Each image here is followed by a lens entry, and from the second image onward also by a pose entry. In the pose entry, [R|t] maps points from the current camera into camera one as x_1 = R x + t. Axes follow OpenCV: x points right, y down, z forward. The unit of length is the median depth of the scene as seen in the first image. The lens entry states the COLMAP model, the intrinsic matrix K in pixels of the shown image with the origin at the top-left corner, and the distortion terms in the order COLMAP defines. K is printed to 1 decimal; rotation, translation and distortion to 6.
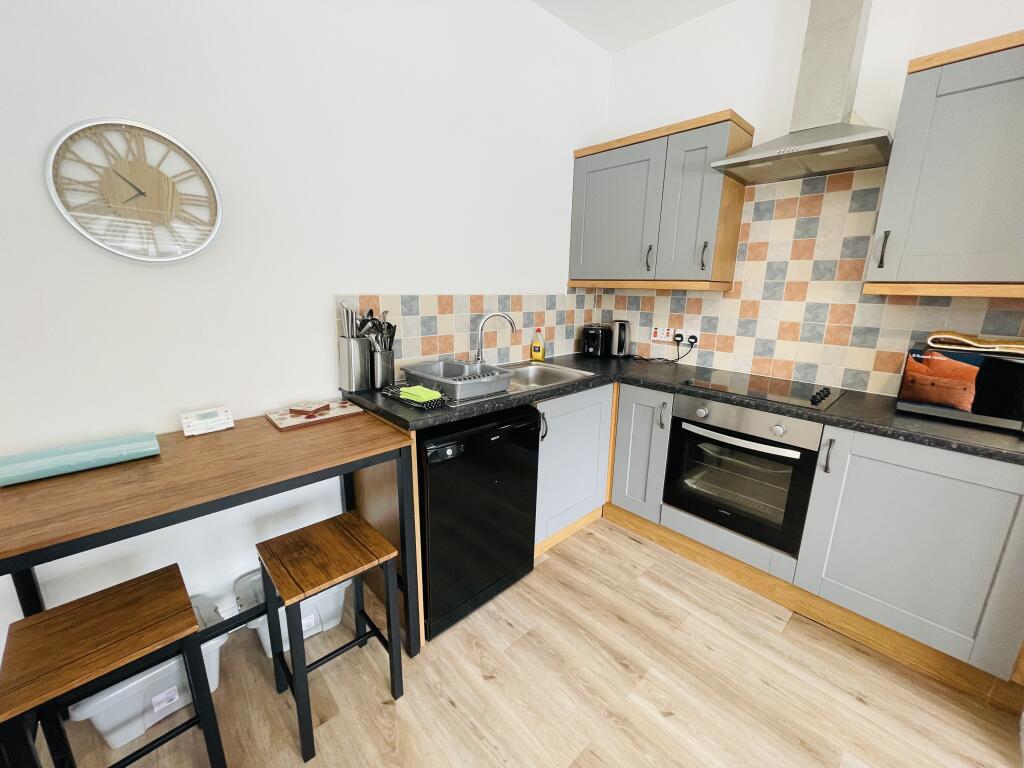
lens RADIAL K [[412.4, 0, 511.4], [0, 412.4, 379.8], [0, 0, 1]] dist [-0.001655, -0.000363]
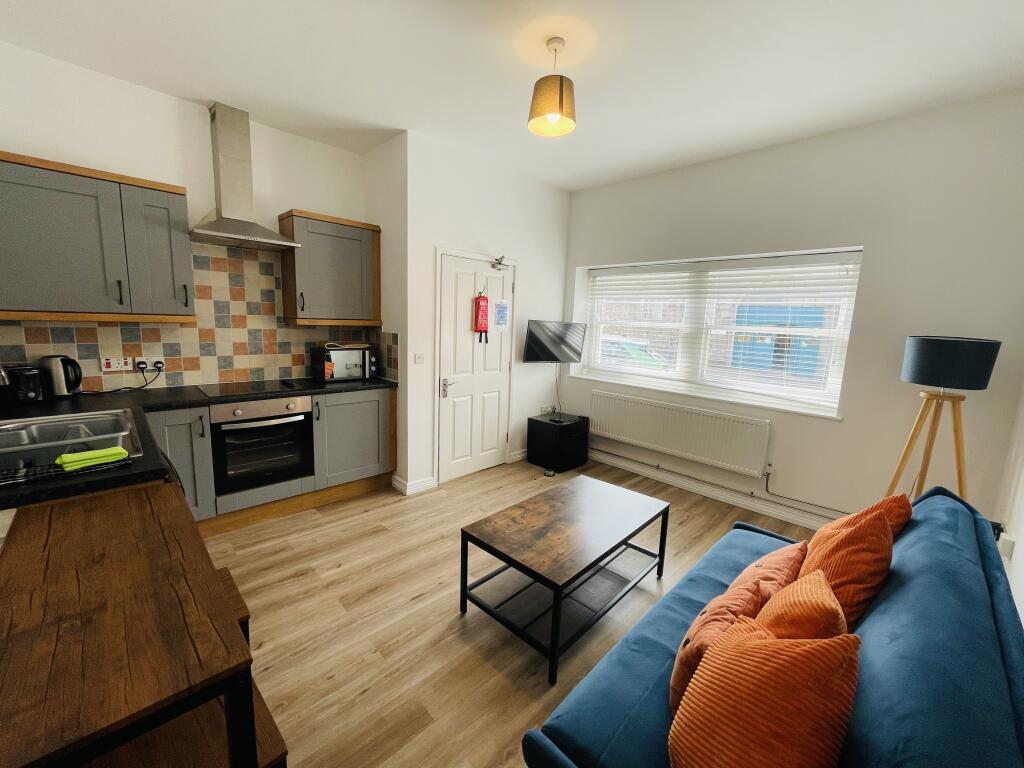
lens RADIAL K [[412.4, 0, 511.4], [0, 412.4, 379.8], [0, 0, 1]] dist [-0.001655, -0.000363]
pose [[-0.030161, -0.167328, 0.985440, -0.822613], [0.186517, 0.967630, 0.170013, -0.081840], [-0.981989, 0.188929, 0.002024, 0.078170]]
